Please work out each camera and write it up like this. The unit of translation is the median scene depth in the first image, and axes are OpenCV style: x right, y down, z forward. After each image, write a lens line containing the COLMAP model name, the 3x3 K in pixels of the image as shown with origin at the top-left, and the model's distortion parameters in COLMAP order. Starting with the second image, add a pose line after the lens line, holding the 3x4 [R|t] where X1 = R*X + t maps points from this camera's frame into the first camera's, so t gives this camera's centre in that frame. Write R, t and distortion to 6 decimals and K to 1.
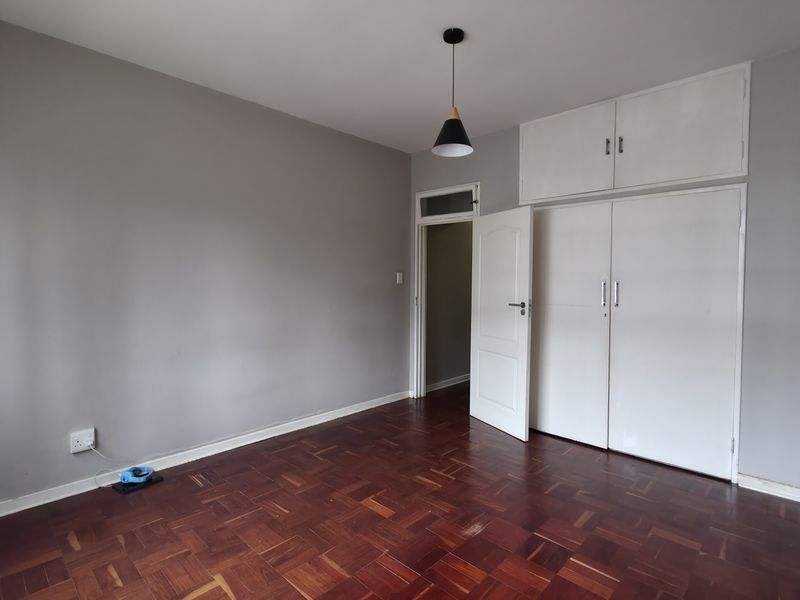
lens RADIAL K [[419.7, 0, 399.6], [0, 419.7, 295.5], [0, 0, 1]] dist [0.003334, -0.002204]
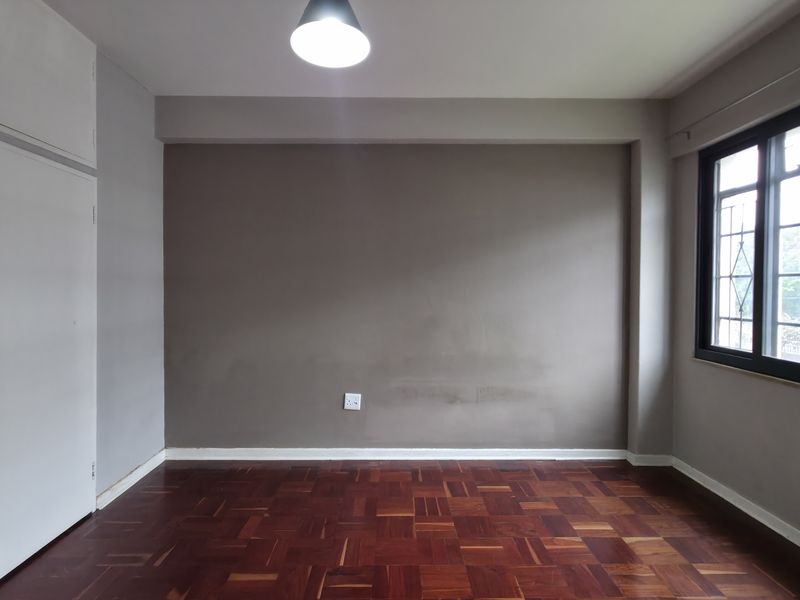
lens RADIAL K [[419.7, 0, 399.6], [0, 419.7, 295.5], [0, 0, 1]] dist [0.003334, -0.002204]
pose [[-0.699665, -0.021562, 0.714146, -0.225278], [0.013621, 0.998960, 0.043506, -0.032680], [-0.714341, 0.040167, -0.698644, 0.912482]]
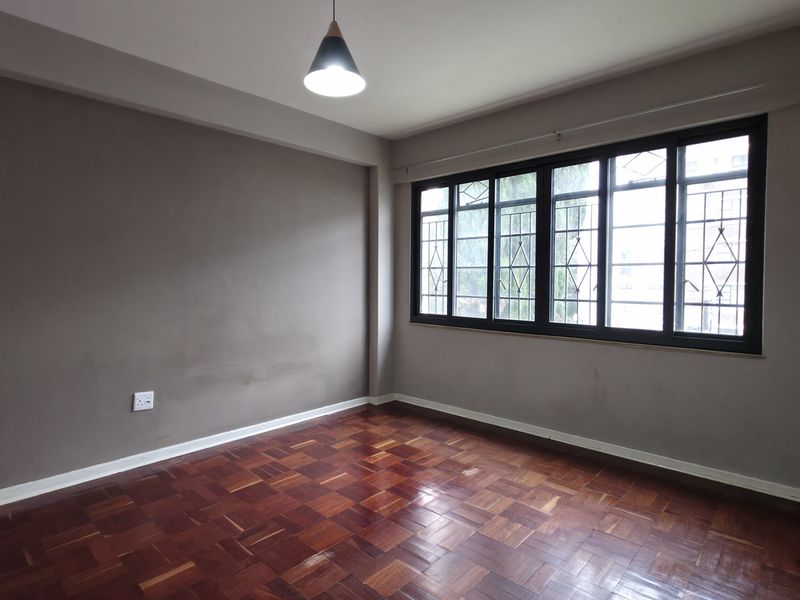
lens RADIAL K [[432.3, 0, 400.2], [0, 432.3, 296.0], [0, 0, 1]] dist [0.001042, -0.000421]
pose [[-0.999939, -0.008608, -0.006979, 0.009635], [-0.009063, 0.997642, 0.068028, -0.028436], [0.006377, 0.068087, -0.997659, 1.192440]]
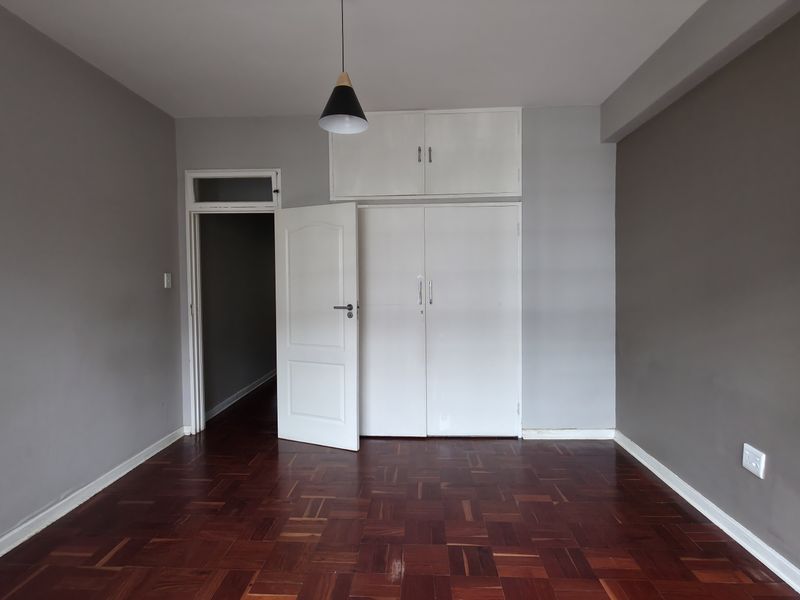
lens RADIAL K [[419.7, 0, 399.6], [0, 419.7, 295.5], [0, 0, 1]] dist [0.003334, -0.002204]
pose [[0.760025, -0.038340, 0.648761, -0.229670], [0.038995, 0.999150, 0.013365, -0.011803], [-0.648722, 0.015141, 0.760874, 0.211161]]
